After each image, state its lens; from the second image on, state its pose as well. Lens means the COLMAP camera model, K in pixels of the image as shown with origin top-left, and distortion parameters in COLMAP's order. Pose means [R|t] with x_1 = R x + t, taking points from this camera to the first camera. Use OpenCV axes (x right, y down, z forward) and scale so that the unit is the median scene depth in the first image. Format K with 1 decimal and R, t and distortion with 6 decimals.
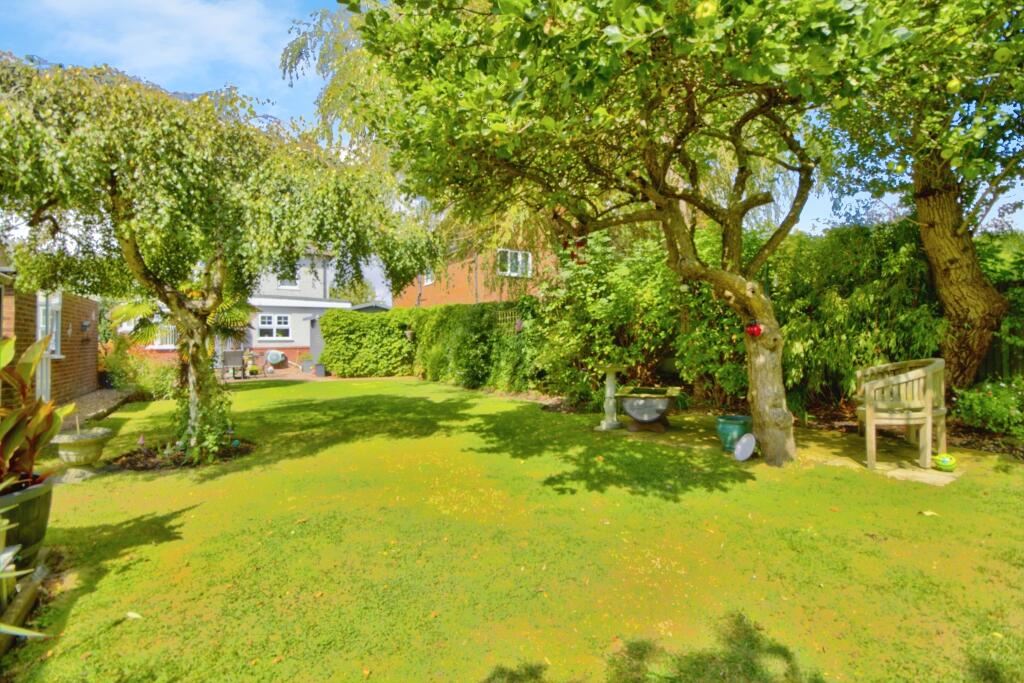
lens RADIAL K [[476.5, 0, 513.3], [0, 476.5, 340.3], [0, 0, 1]] dist [-0.003426, -0.000225]
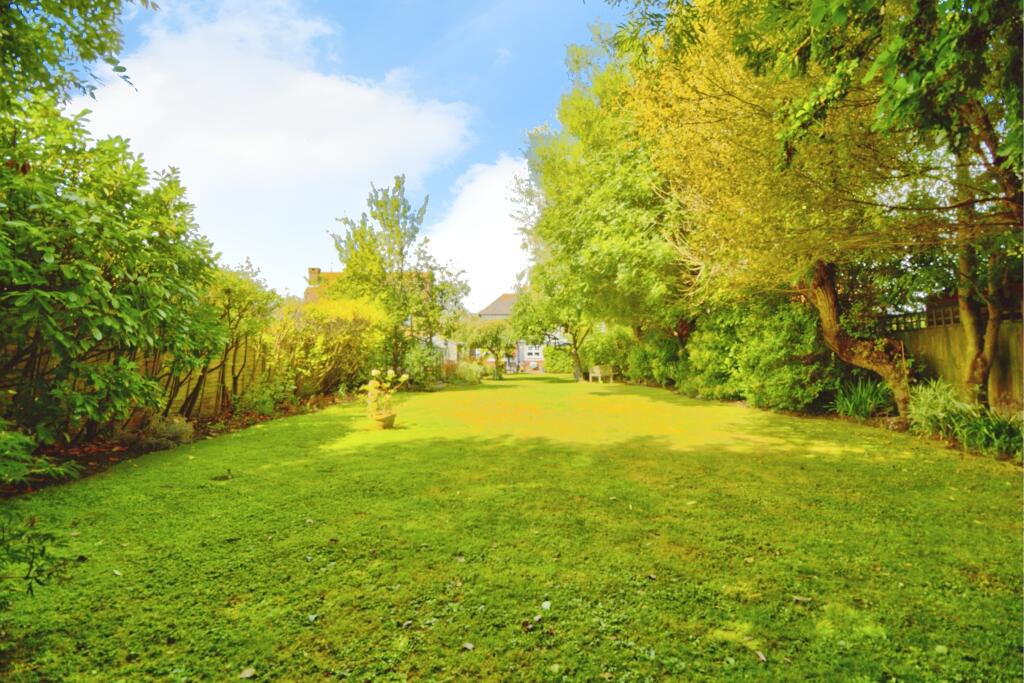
lens RADIAL K [[476.5, 0, 511.9], [0, 476.5, 344.8], [0, 0, 1]] dist [-0.003426, -0.000225]
pose [[0.825457, -0.013396, -0.564306, 0.853178], [0.003821, 0.999828, -0.018145, -0.025021], [0.564452, 0.012821, 0.825366, -1.126692]]
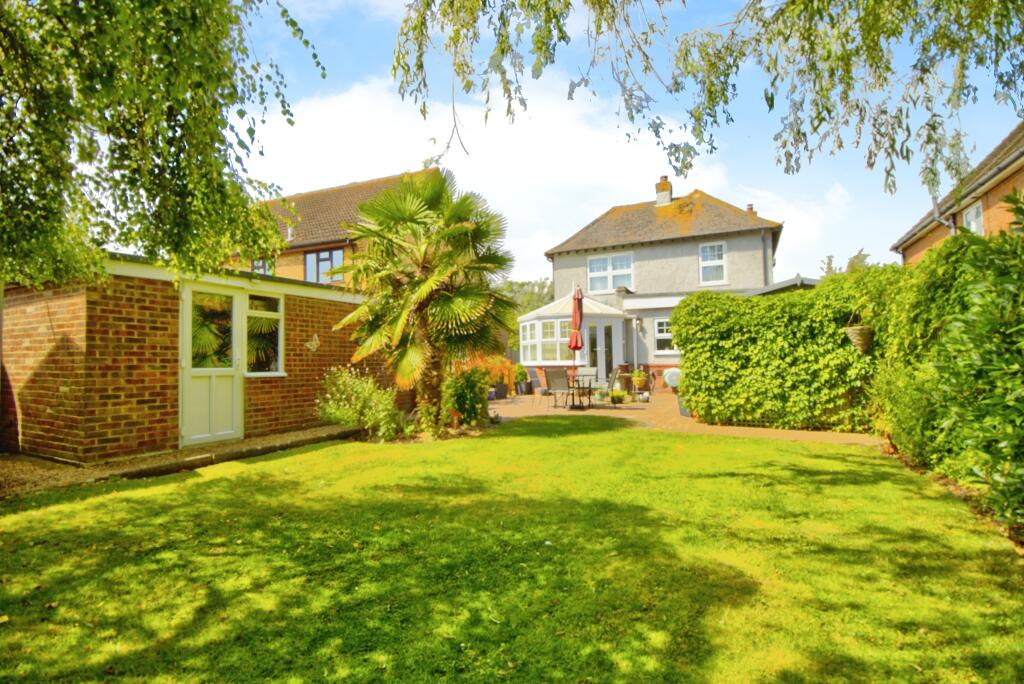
lens RADIAL K [[476.5, 0, 515.3], [0, 476.5, 341.4], [0, 0, 1]] dist [-0.003426, -0.000225]
pose [[0.524633, -0.035835, -0.850574, -0.022435], [0.007326, 0.999267, -0.037580, 0.006808], [0.851297, 0.013485, 0.524511, 0.530808]]
